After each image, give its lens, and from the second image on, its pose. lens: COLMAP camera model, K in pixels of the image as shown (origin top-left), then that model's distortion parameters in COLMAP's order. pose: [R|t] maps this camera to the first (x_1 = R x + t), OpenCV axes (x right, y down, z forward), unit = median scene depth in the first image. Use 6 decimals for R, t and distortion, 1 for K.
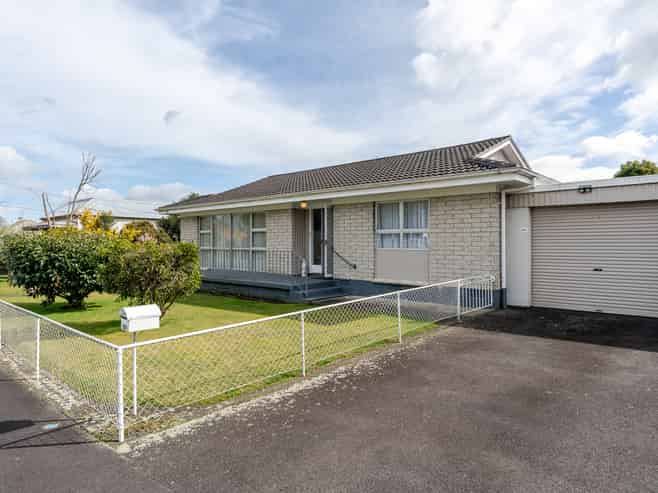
lens RADIAL K [[406.8, 0, 329.0], [0, 406.8, 246.5], [0, 0, 1]] dist [0.001313, -0.000340]
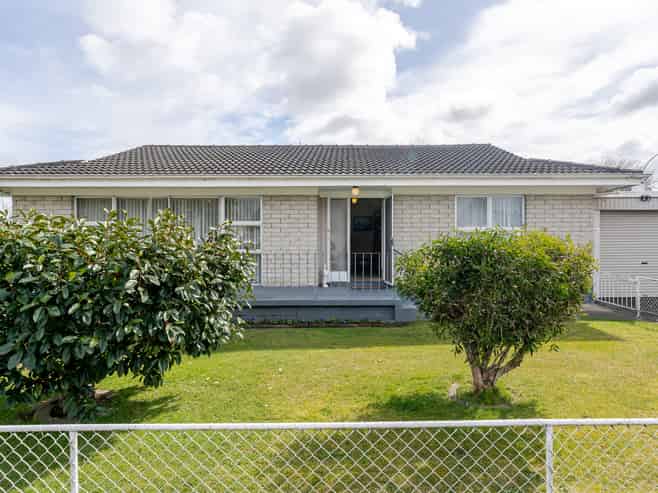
lens RADIAL K [[406.8, 0, 329.0], [0, 406.8, 246.5], [0, 0, 1]] dist [0.001313, -0.000340]
pose [[0.747036, -0.006930, 0.664747, -0.524202], [0.009827, 0.999952, -0.000620, -0.000927], [-0.664711, 0.006996, 0.747068, 0.412154]]
